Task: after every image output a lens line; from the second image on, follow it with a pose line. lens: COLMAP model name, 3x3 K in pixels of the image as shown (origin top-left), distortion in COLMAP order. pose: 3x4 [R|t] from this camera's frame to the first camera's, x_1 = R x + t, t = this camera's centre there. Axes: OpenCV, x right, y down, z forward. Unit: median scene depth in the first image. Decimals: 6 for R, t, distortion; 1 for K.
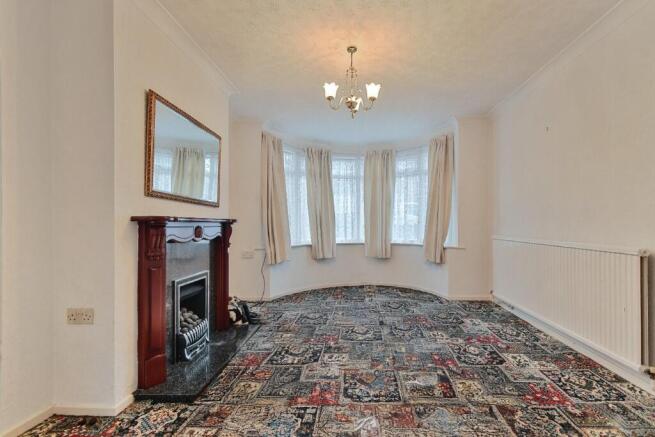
lens RADIAL K [[293.4, 0, 333.7], [0, 293.4, 223.8], [0, 0, 1]] dist [0.001133, 0.000257]
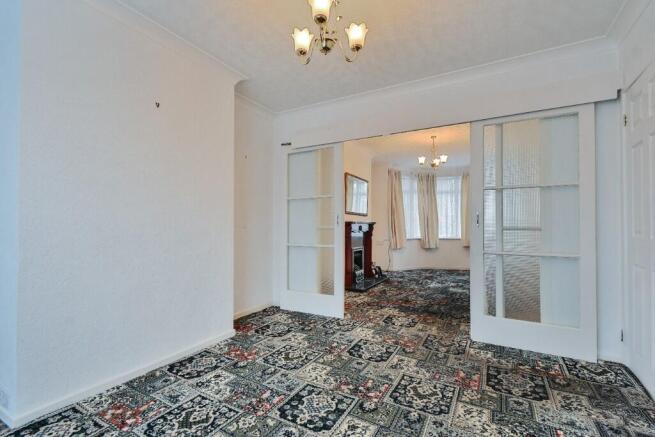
lens RADIAL K [[293.4, 0, 333.9], [0, 293.4, 223.0], [0, 0, 1]] dist [0.001133, 0.000257]
pose [[0.913548, -0.000650, -0.406731, 0.145110], [-0.002640, 0.999968, -0.007528, 0.003725], [0.406723, 0.007951, 0.913517, -0.626056]]
